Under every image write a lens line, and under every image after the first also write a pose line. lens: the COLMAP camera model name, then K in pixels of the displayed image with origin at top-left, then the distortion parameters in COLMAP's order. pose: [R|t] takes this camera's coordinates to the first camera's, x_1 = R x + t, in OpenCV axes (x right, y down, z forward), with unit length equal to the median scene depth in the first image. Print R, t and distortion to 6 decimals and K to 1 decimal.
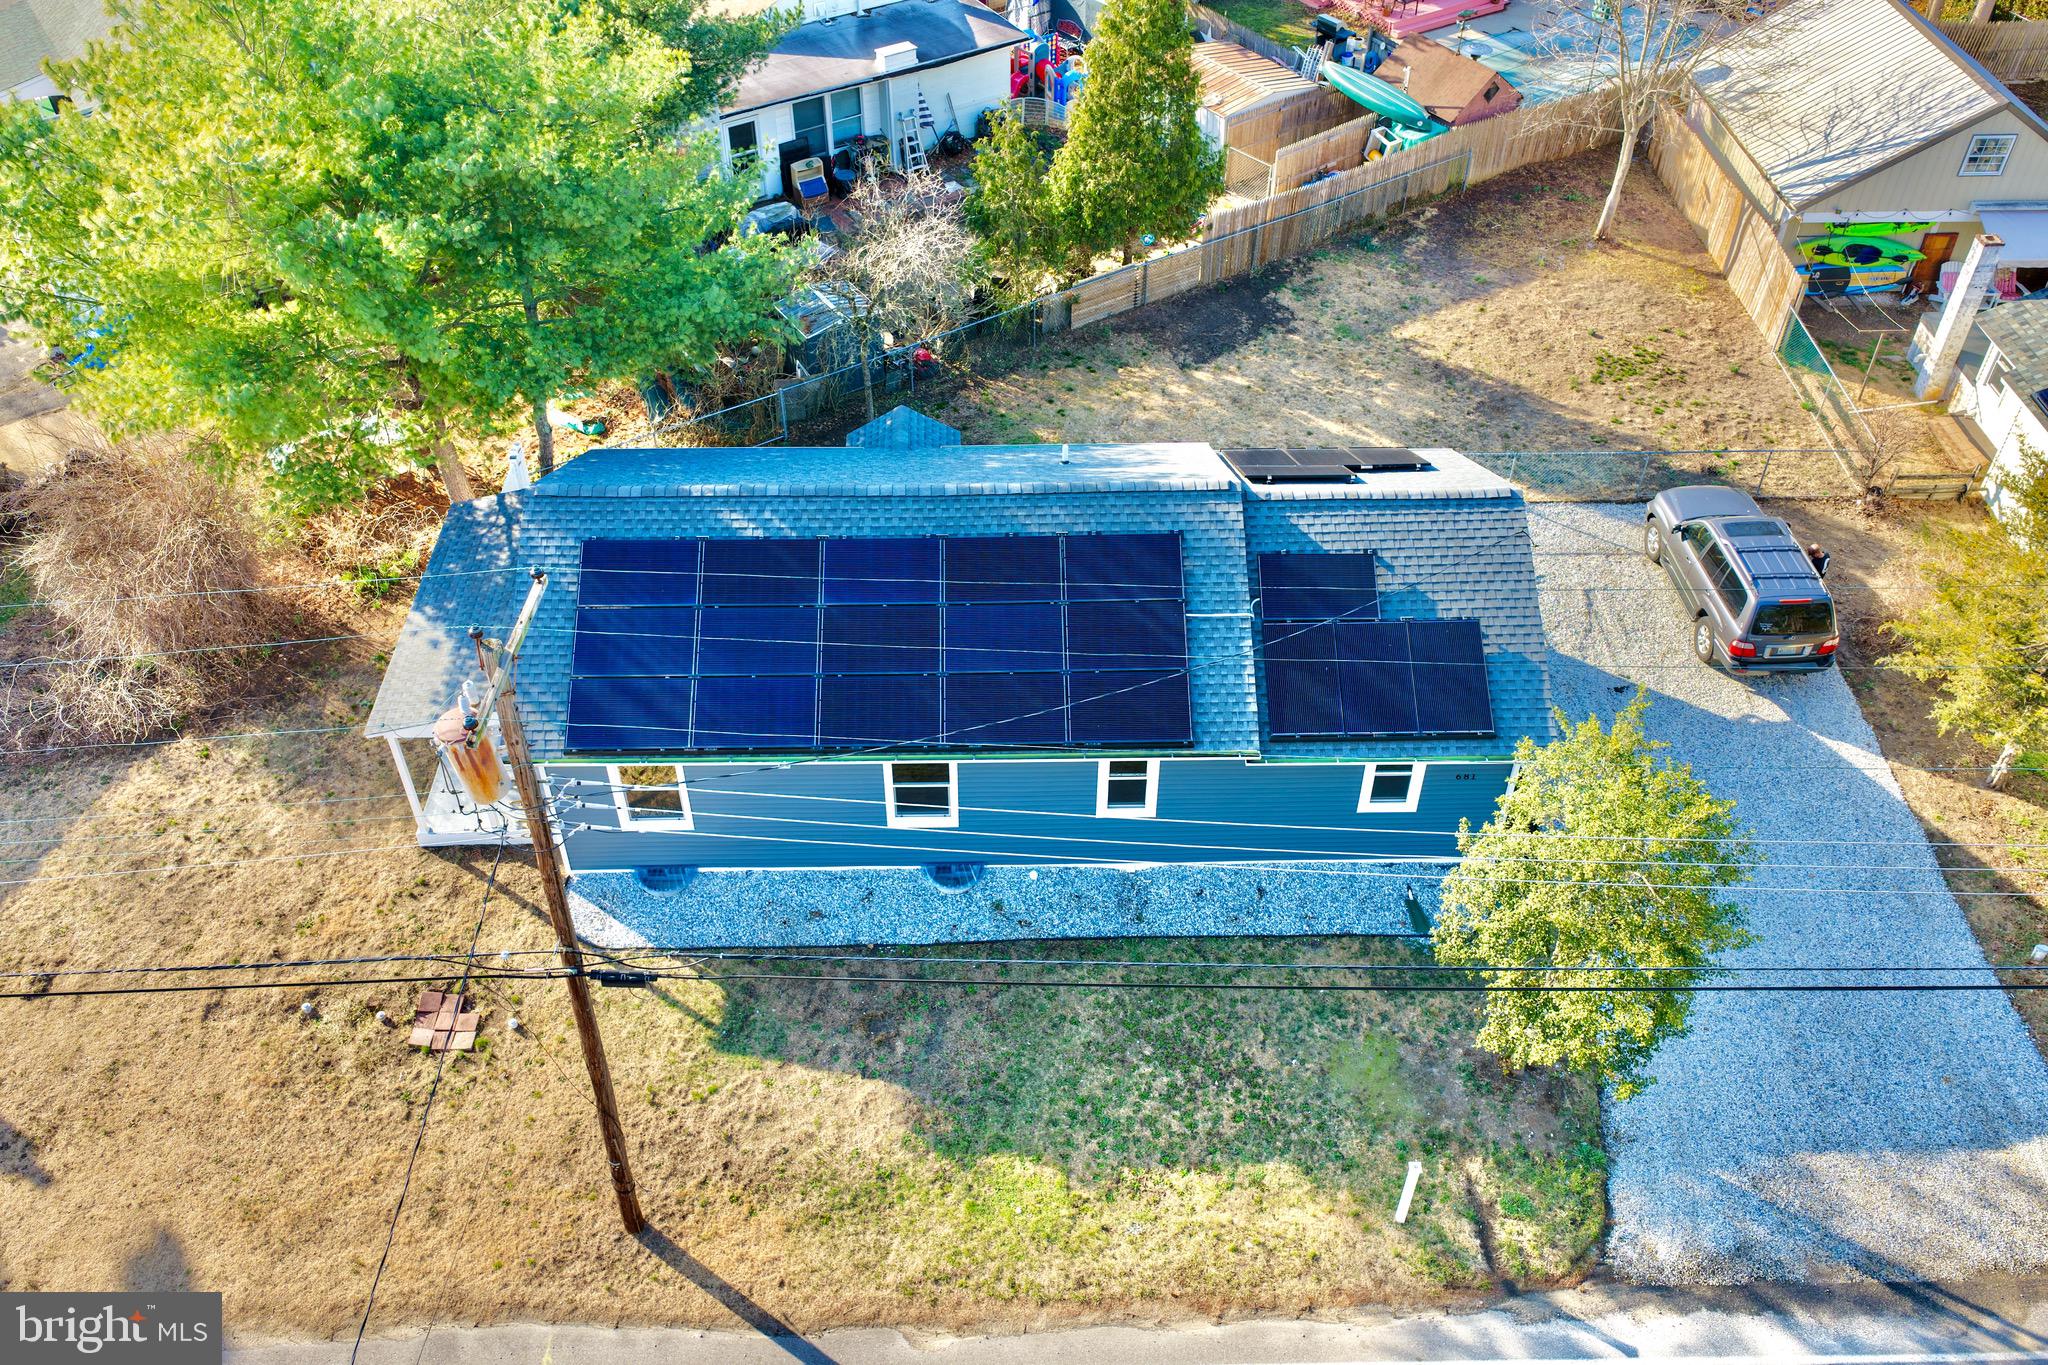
lens RADIAL K [[1708.6, 0, 1033.5], [0, 1708.6, 684.6], [0, 0, 1]] dist [-0.022044, 0.048158]
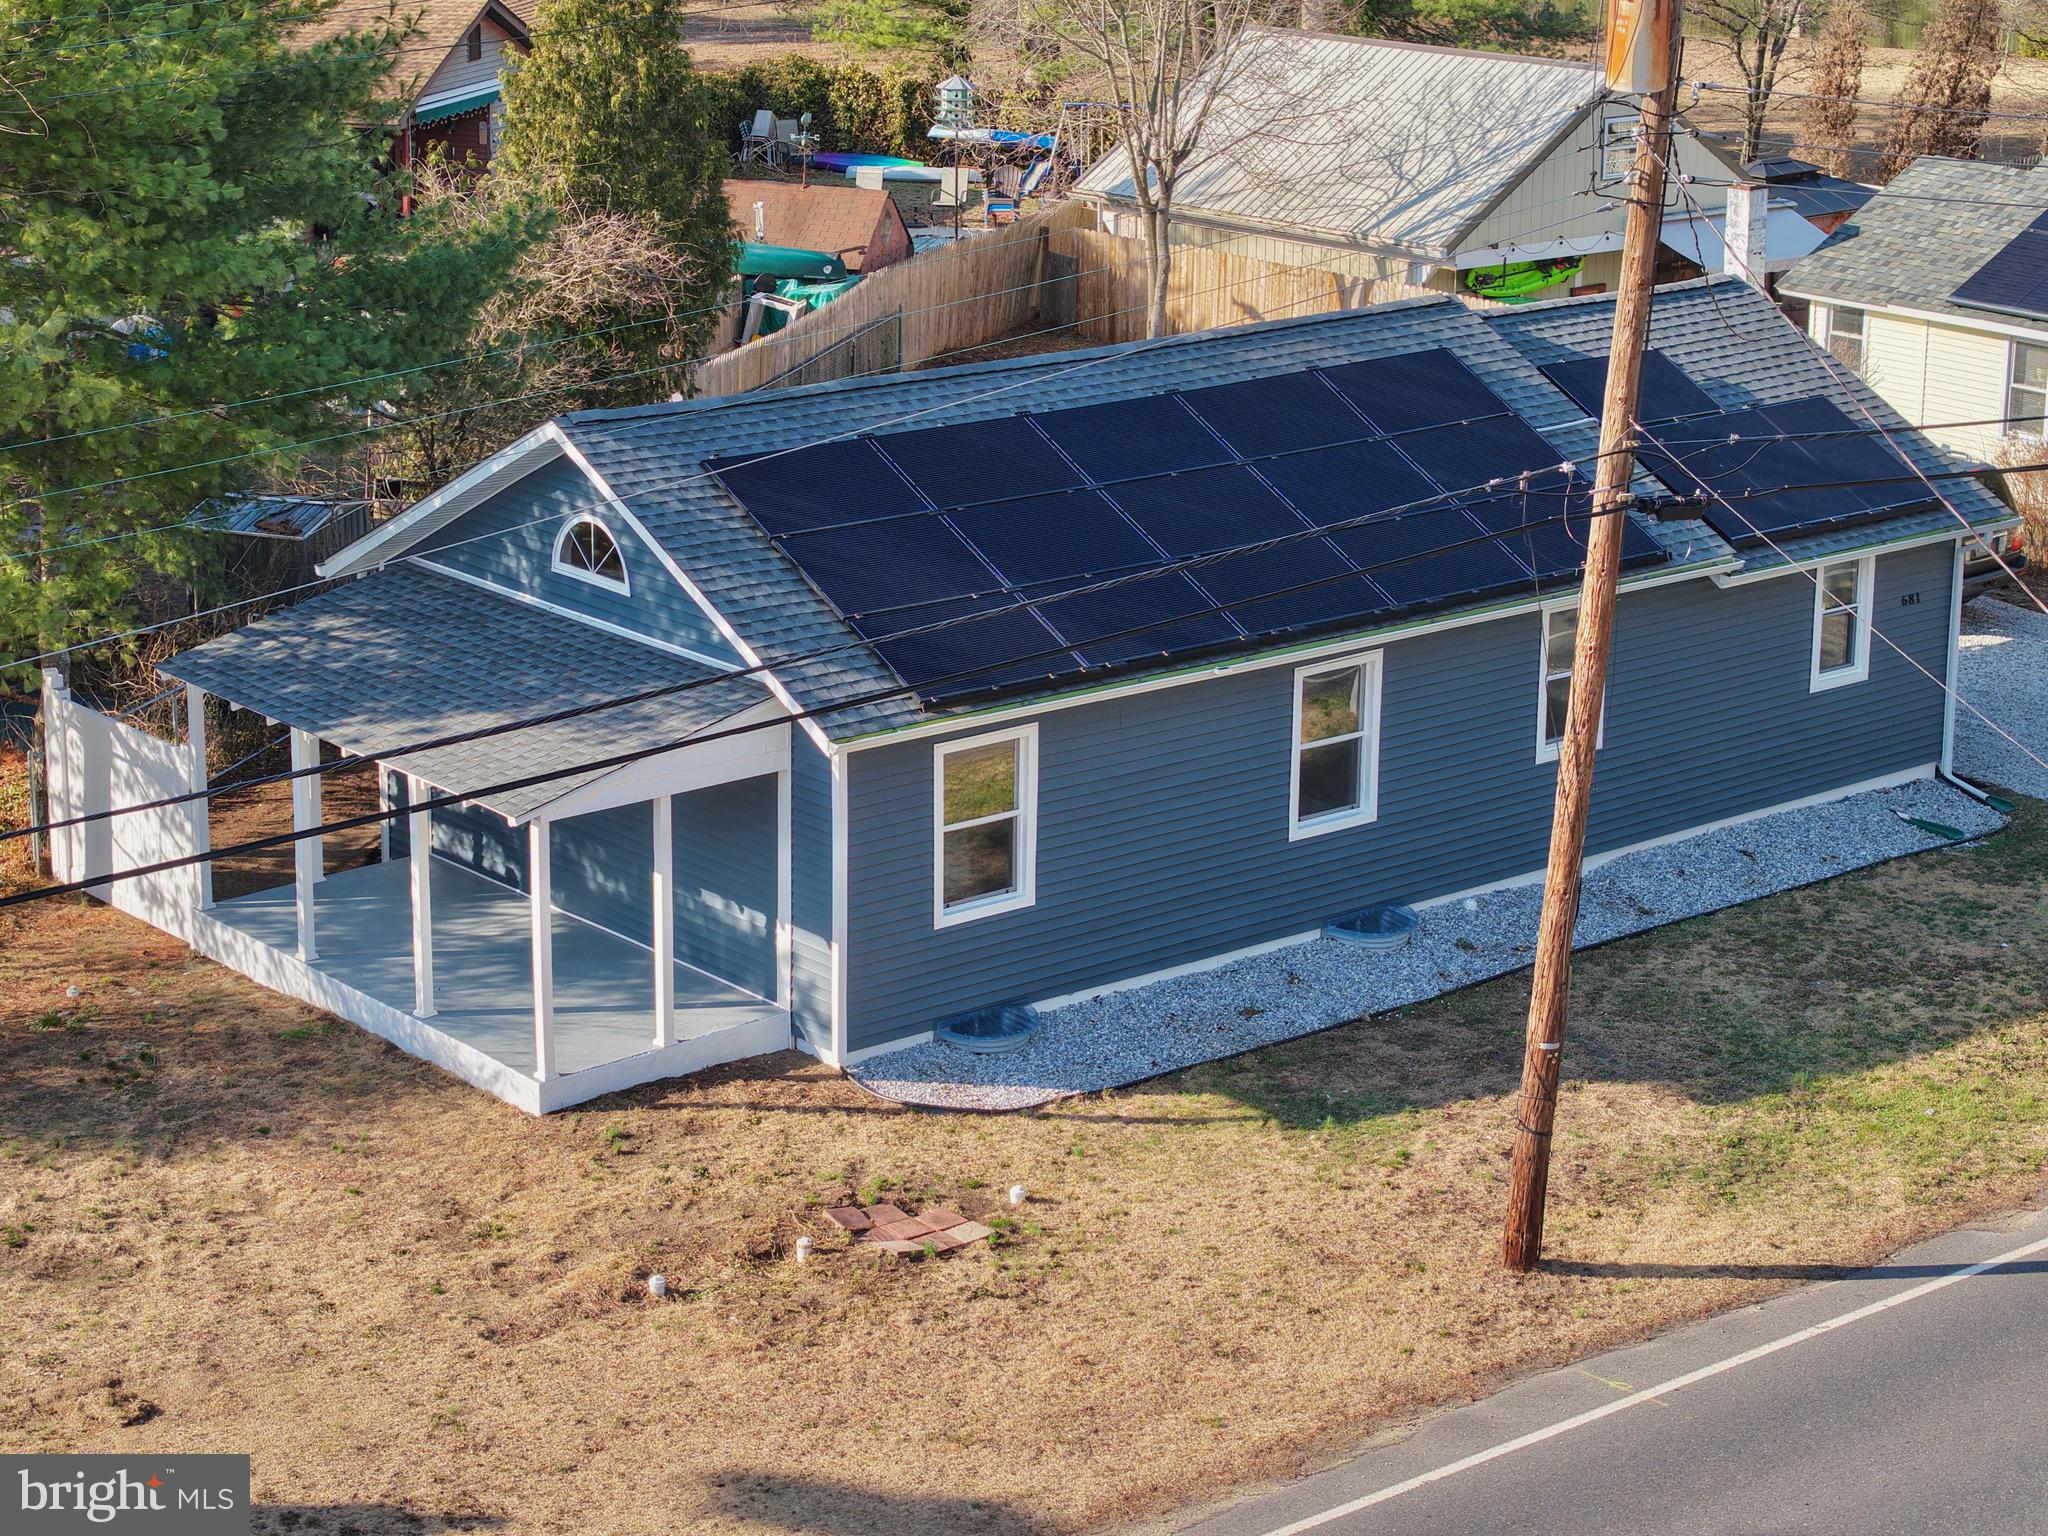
lens RADIAL K [[4223.9, 0, 1024.0], [0, 4223.9, 768.0], [0, 0, 1]] dist [-0.237334, 1.067629]
pose [[0.778979, -0.169194, 0.603792, -1.080126], [0.417302, 0.858593, -0.297786, 0.479507], [-0.468028, 0.483933, 0.739431, -0.030654]]
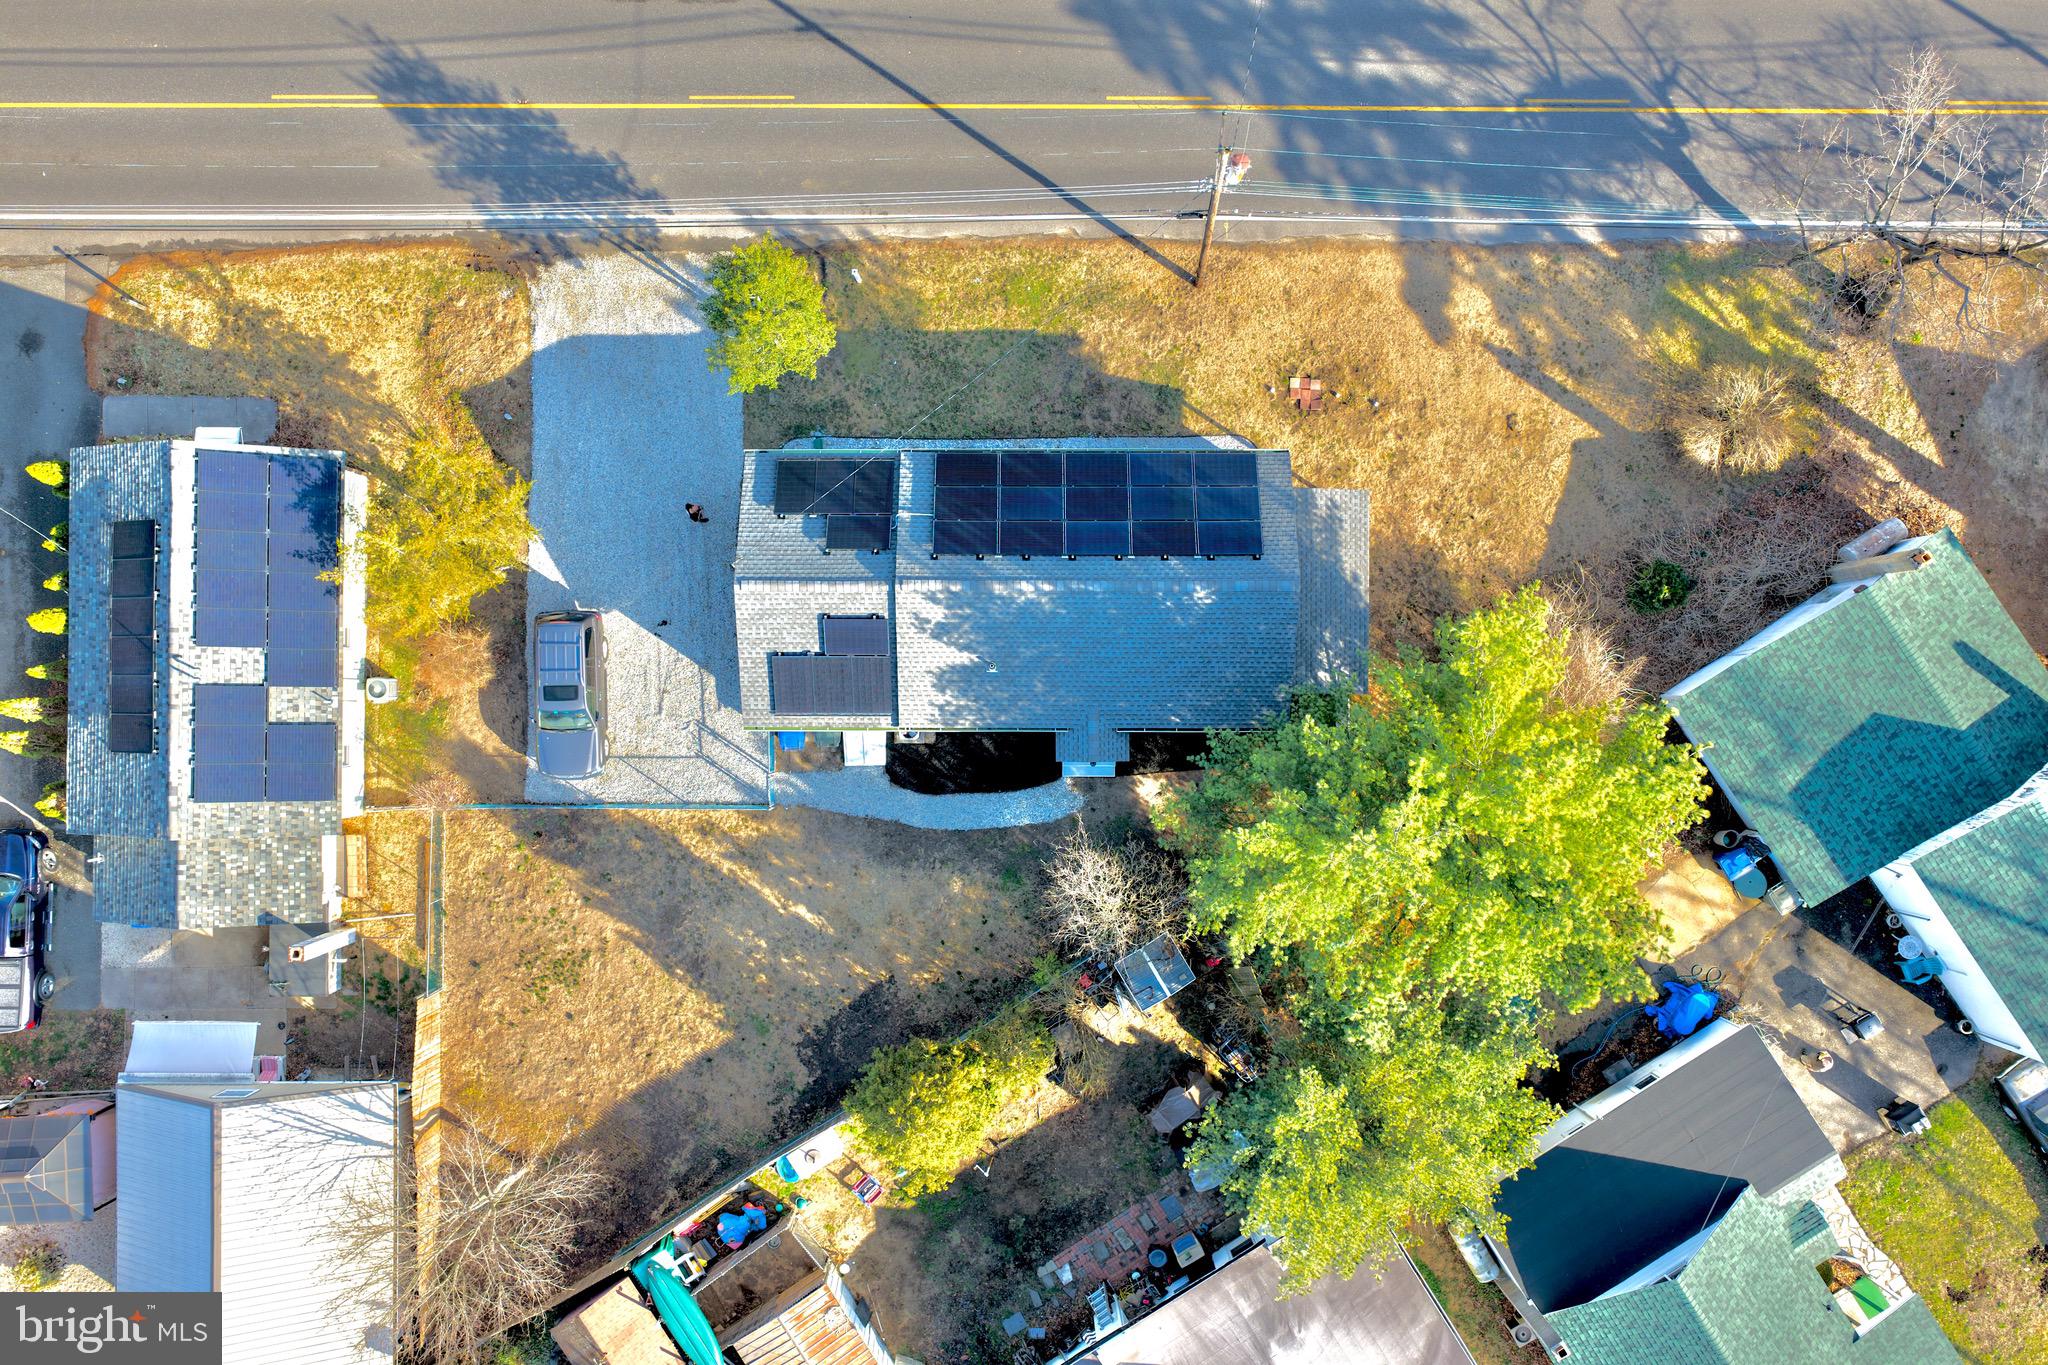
lens RADIAL K [[1708.6, 0, 1033.5], [0, 1708.6, 684.6], [0, 0, 1]] dist [-0.022044, 0.048158]
pose [[-0.999793, -0.019817, 0.004628, -0.031771], [0.015758, -0.609984, 0.792257, -1.680644], [-0.012878, 0.792166, 0.610170, 0.023301]]
